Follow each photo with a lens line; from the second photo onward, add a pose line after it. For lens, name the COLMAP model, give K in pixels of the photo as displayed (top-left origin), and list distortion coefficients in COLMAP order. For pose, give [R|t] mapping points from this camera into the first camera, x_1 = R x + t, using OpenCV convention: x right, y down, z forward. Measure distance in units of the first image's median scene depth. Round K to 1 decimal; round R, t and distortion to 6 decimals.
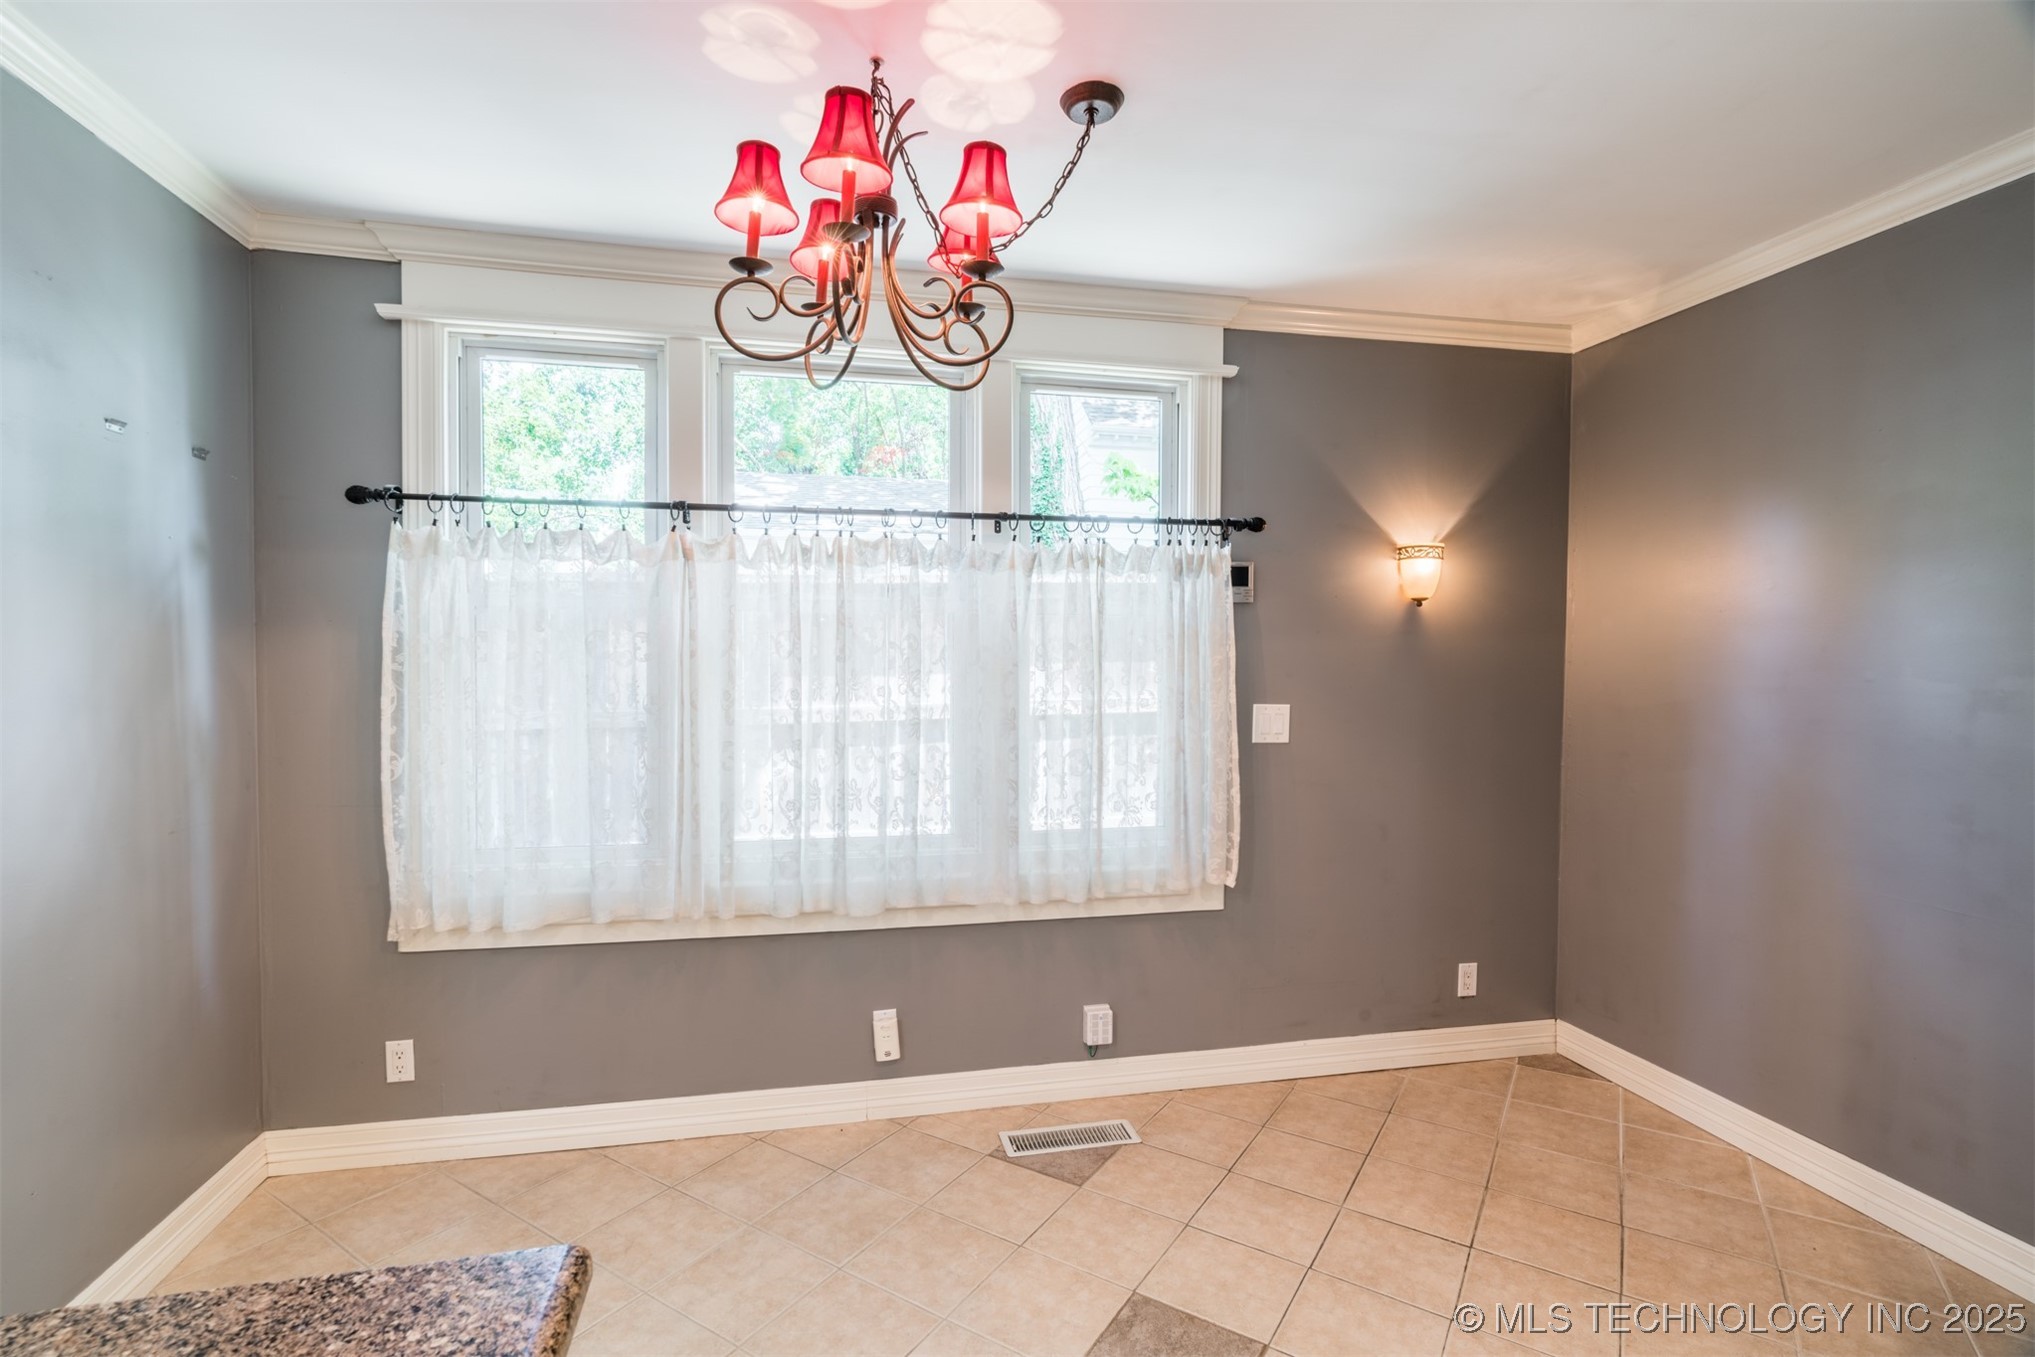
lens RADIAL K [[926.9, 0, 1017.5], [0, 926.9, 678.5], [0, 0, 1]] dist [0.003309, 0.000167]
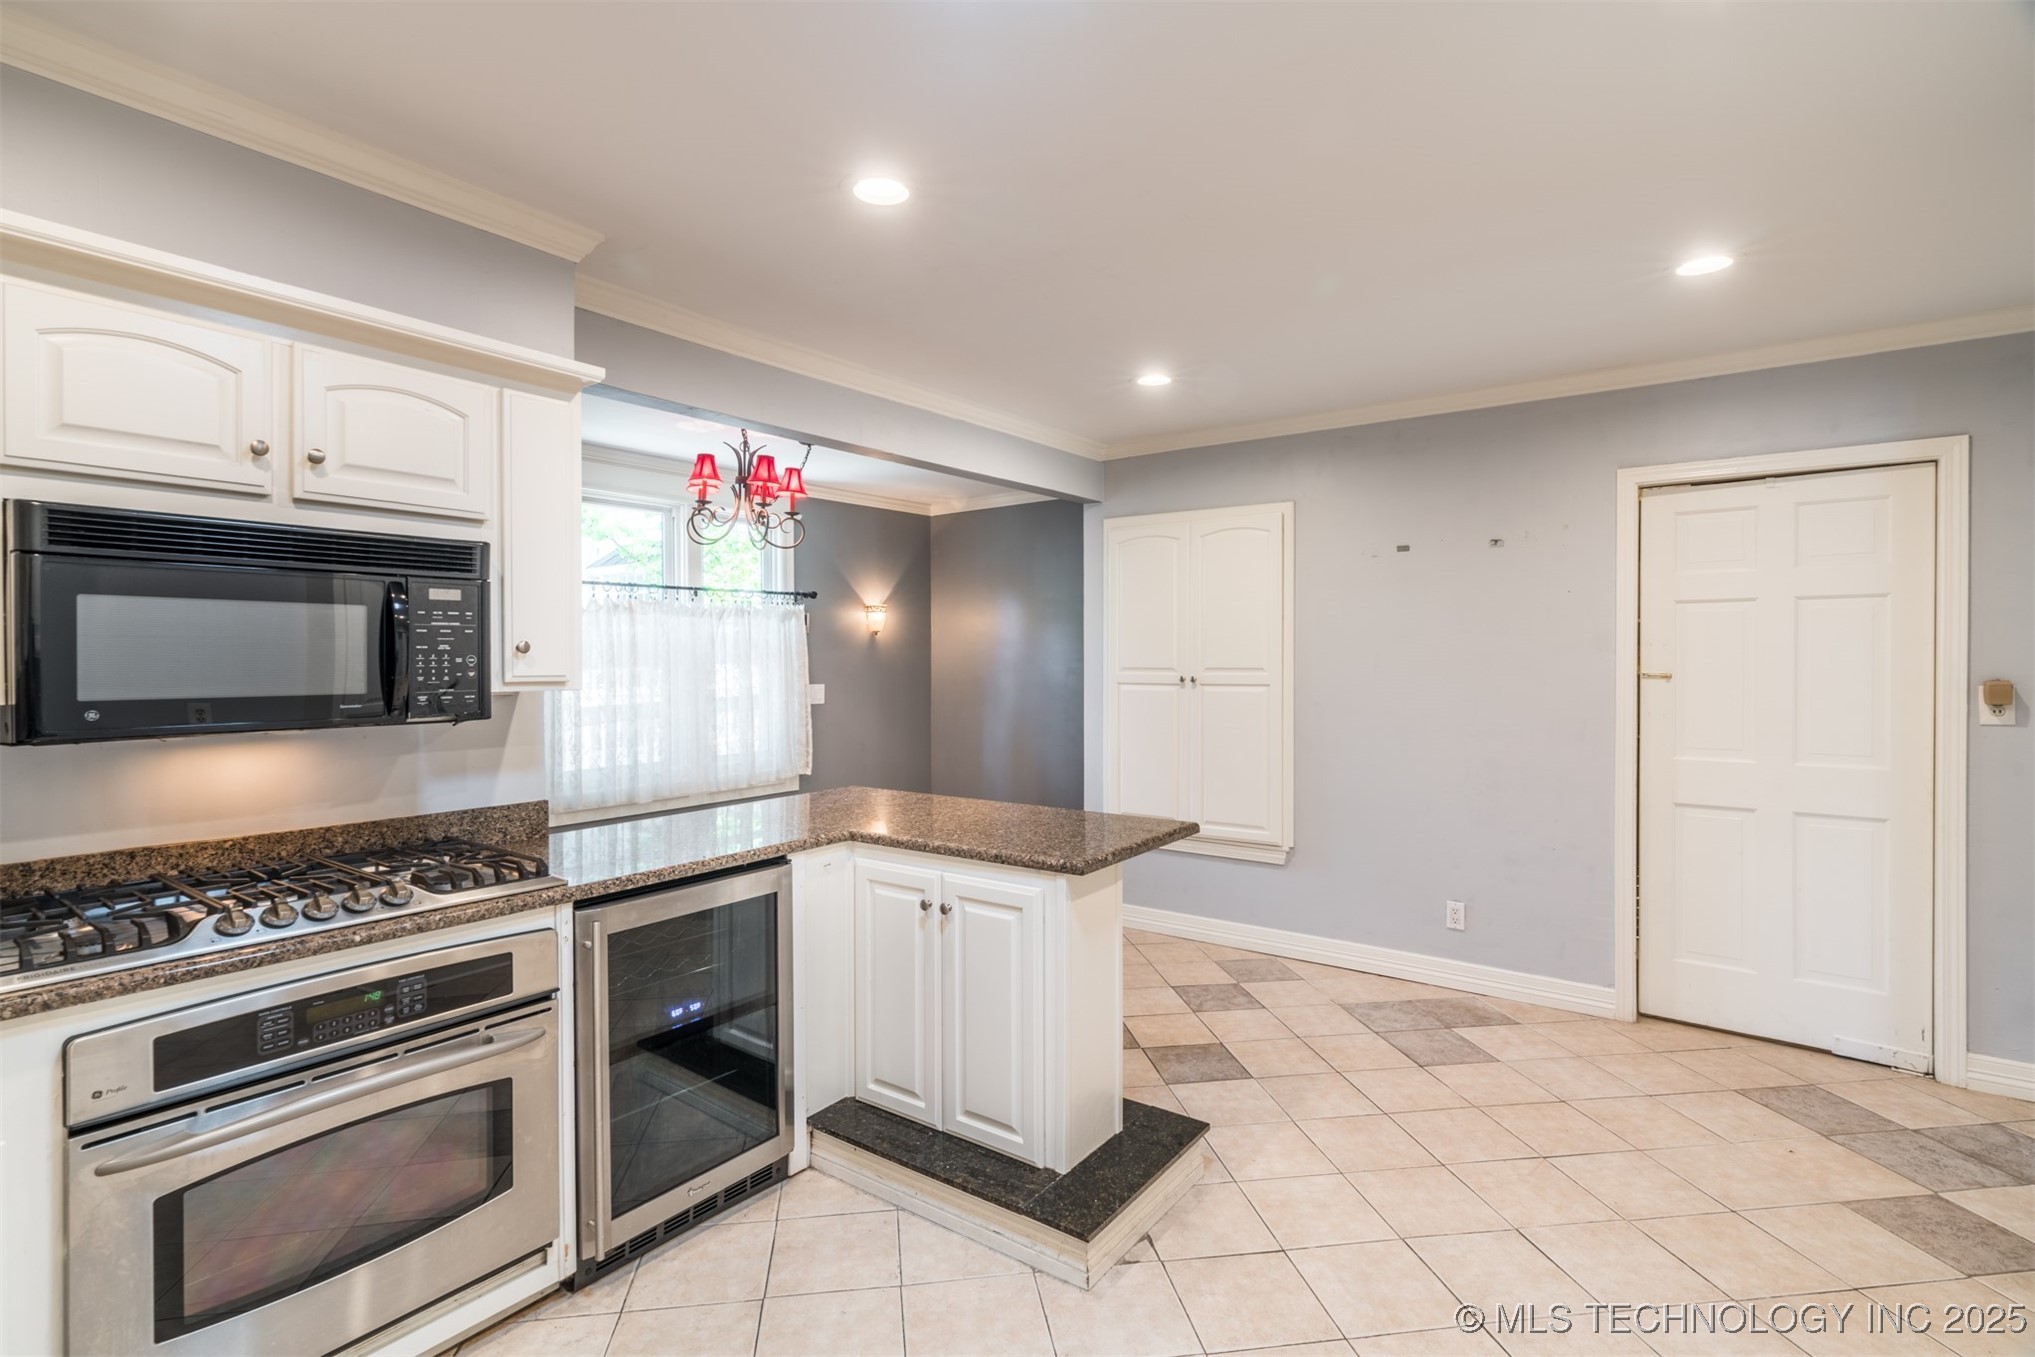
lens RADIAL K [[958.5, 0, 1017.5], [0, 958.5, 678.5], [0, 0, 1]] dist [0.037273, 0.000209]
pose [[0.753625, -0.029972, 0.656621, -0.784718], [0.031312, 0.999463, 0.009683, 0.008436], [-0.656559, 0.013263, 0.754158, -0.868759]]
